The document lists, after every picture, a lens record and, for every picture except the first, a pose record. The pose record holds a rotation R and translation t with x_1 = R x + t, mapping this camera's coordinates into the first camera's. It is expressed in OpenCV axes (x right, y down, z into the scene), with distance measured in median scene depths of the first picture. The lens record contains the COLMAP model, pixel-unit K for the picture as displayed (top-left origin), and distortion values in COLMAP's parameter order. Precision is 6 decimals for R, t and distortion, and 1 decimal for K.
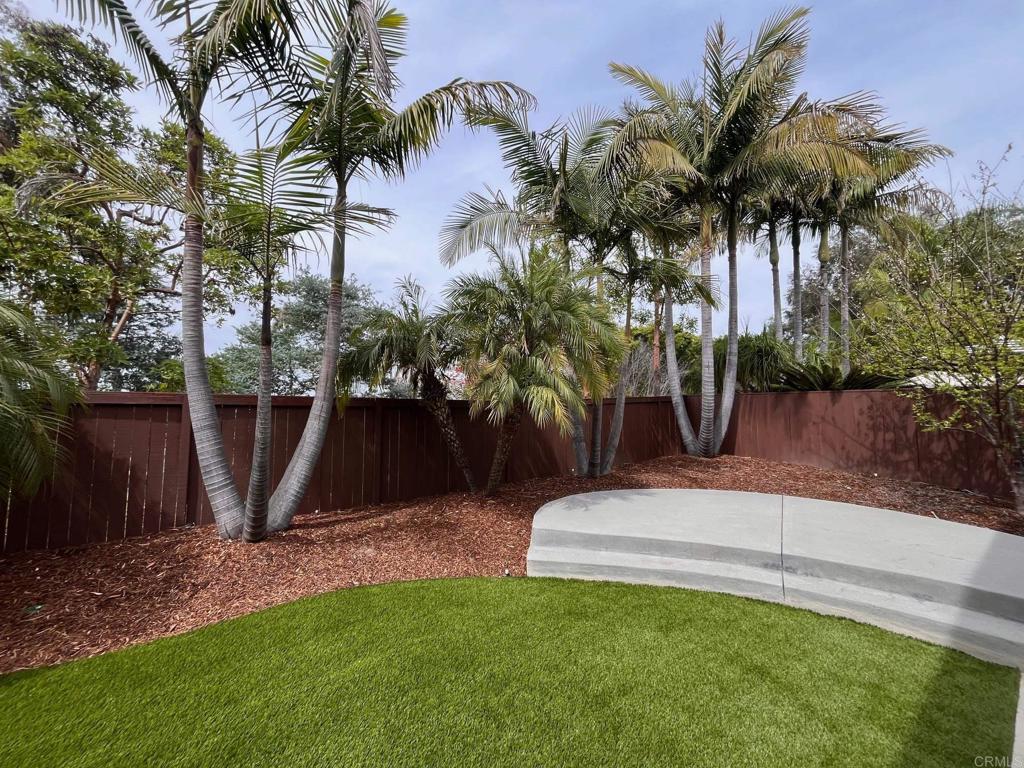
lens RADIAL K [[411.7, 0, 507.3], [0, 411.7, 381.8], [0, 0, 1]] dist [-0.003151, 0.000218]
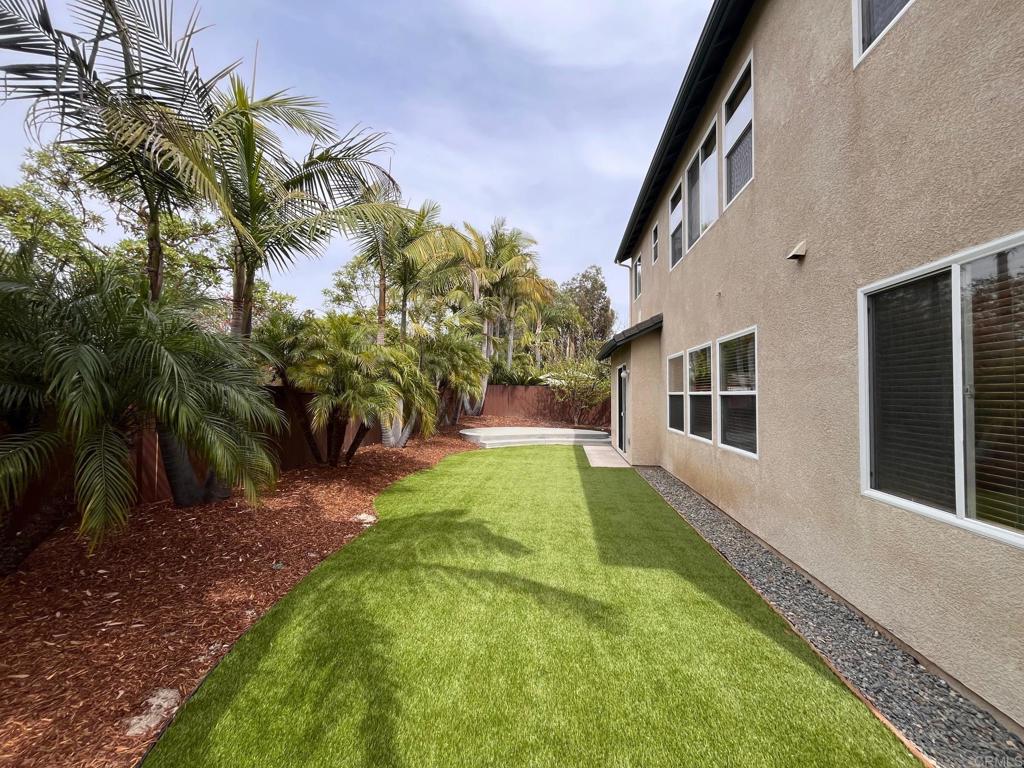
lens RADIAL K [[411.7, 0, 507.3], [0, 411.7, 381.8], [0, 0, 1]] dist [-0.003151, 0.000218]
pose [[0.704948, 0.012586, 0.709147, -0.991342], [-0.050902, 0.998162, 0.032884, -0.076720], [-0.707430, -0.059278, 0.704293, -0.620729]]
